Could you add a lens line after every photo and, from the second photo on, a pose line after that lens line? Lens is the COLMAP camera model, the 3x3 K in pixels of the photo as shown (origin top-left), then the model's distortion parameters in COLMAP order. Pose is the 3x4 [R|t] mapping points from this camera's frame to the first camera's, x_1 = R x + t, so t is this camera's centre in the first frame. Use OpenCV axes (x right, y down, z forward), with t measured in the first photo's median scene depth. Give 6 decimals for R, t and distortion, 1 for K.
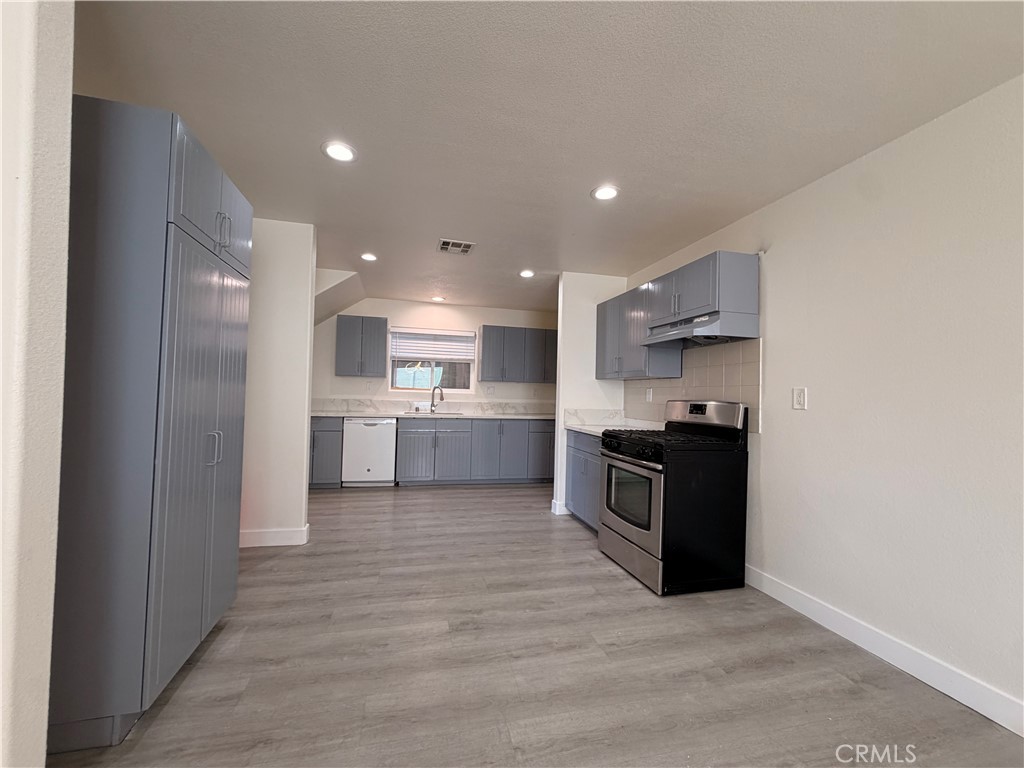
lens RADIAL K [[412.1, 0, 508.1], [0, 412.1, 384.0], [0, 0, 1]] dist [0.001709, -0.000116]
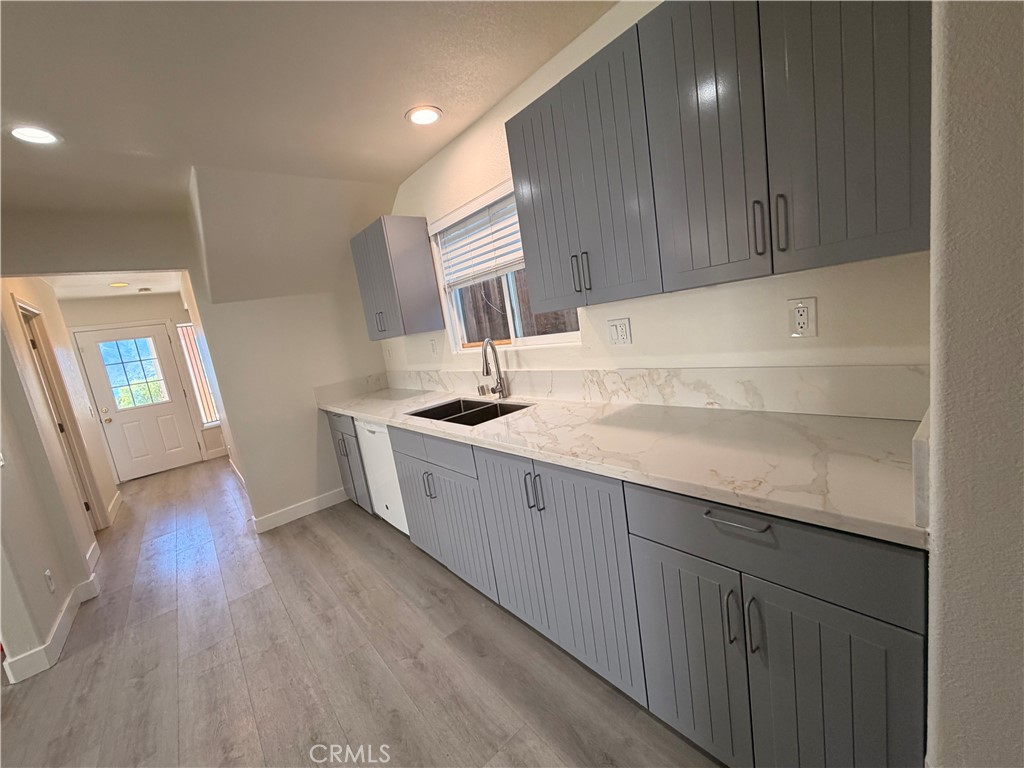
lens RADIAL K [[412.1, 0, 508.1], [0, 412.1, 384.0], [0, 0, 1]] dist [0.001709, -0.000116]
pose [[0.415877, 0.045706, -0.908272, 0.416468], [0.192392, 0.971709, 0.136990, -0.005613], [0.888837, -0.231715, 0.395318, 1.640947]]
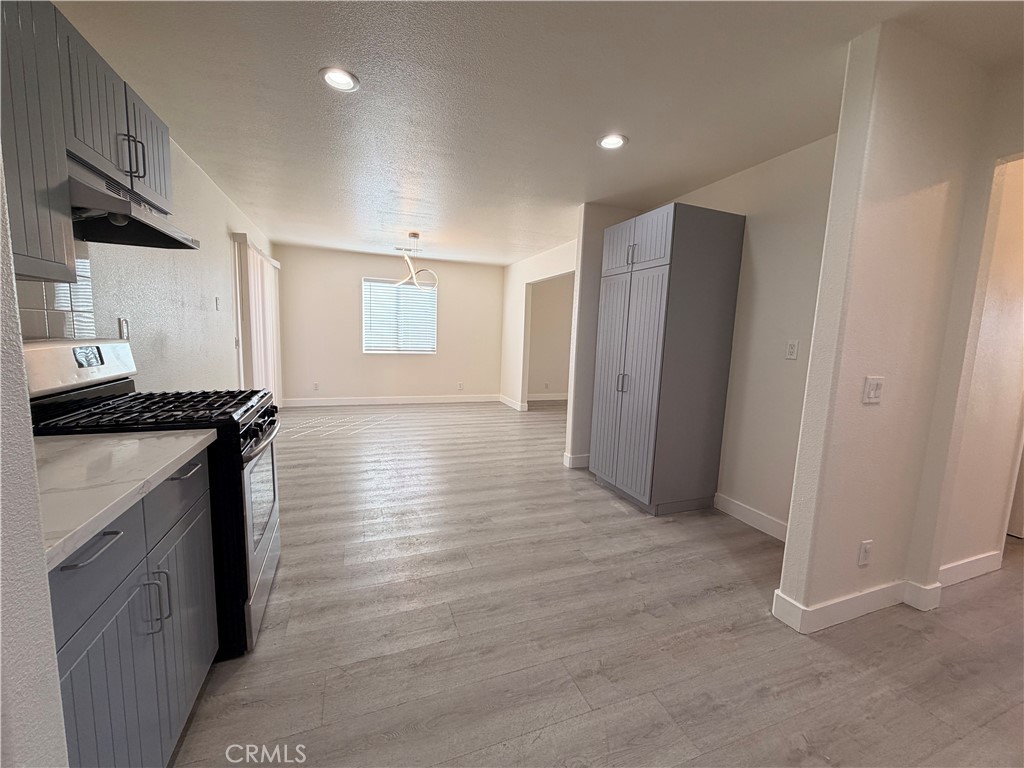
lens RADIAL K [[412.1, 0, 508.1], [0, 412.1, 384.0], [0, 0, 1]] dist [0.001709, -0.000116]
pose [[-0.992010, -0.049339, -0.116109, -0.014170], [-0.059938, 0.994169, 0.089636, 0.015717], [0.111009, 0.095880, -0.989184, 1.635446]]
